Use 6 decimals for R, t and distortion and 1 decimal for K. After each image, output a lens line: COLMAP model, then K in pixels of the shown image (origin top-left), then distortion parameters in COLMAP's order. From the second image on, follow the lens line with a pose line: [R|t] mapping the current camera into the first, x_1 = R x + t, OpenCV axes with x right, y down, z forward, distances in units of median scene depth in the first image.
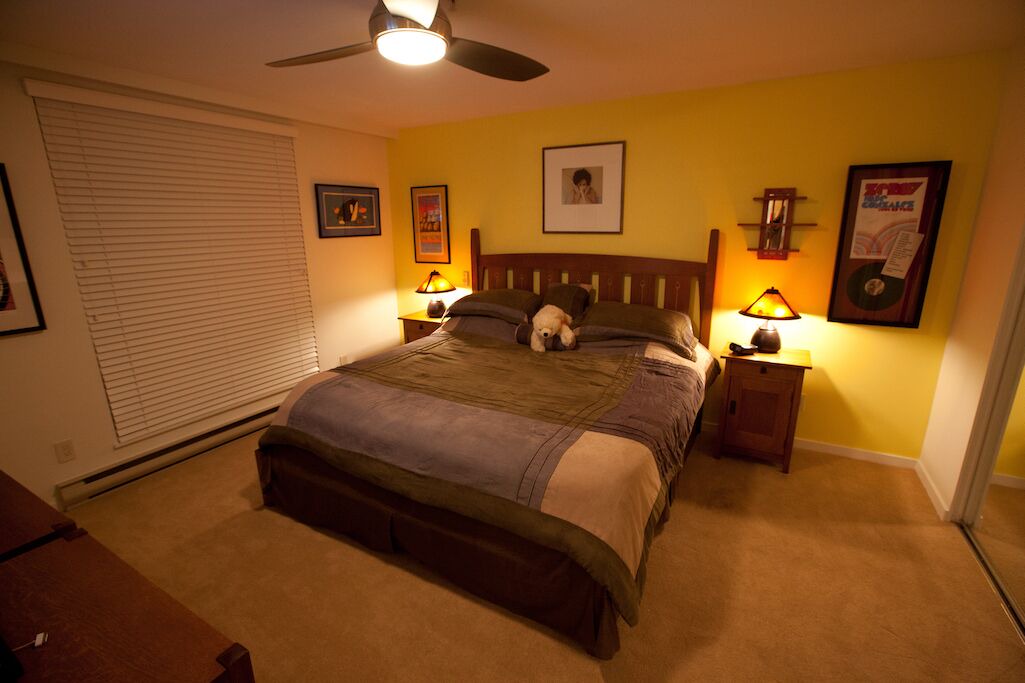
lens RADIAL K [[462.6, 0, 512.5], [0, 462.6, 341.5], [0, 0, 1]] dist [-0.050828, 0.013213]
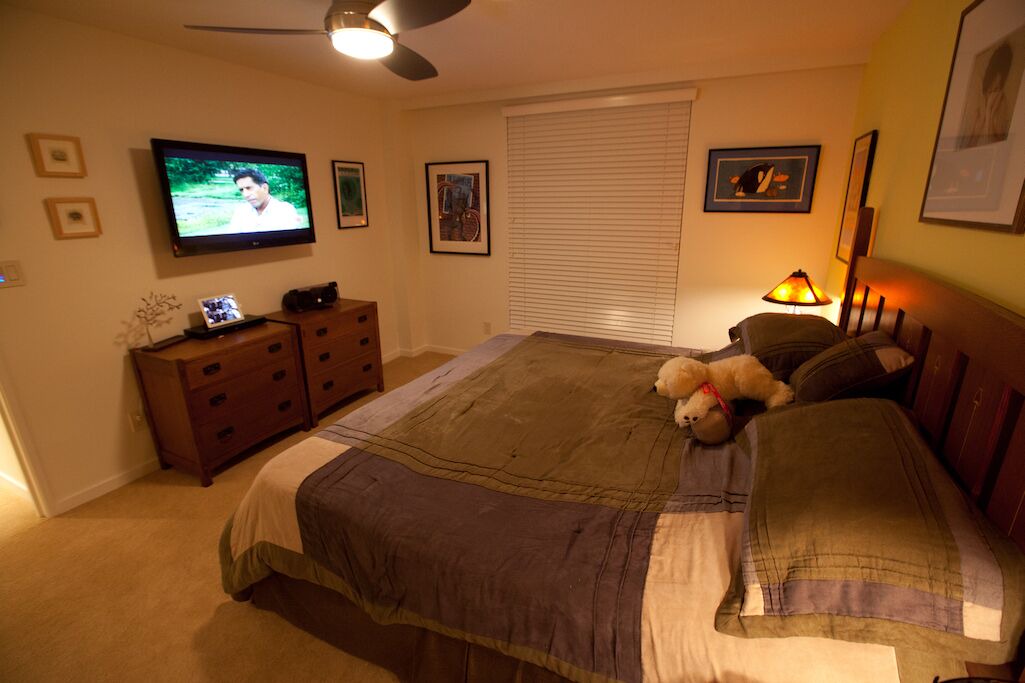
lens RADIAL K [[462.6, 0, 512.5], [0, 462.6, 341.5], [0, 0, 1]] dist [-0.050828, 0.013213]
pose [[0.057082, 0.305016, -0.950635, 0.460805], [-0.238096, 0.928872, 0.283736, -0.149808], [0.969563, 0.210146, 0.125645, 0.560147]]
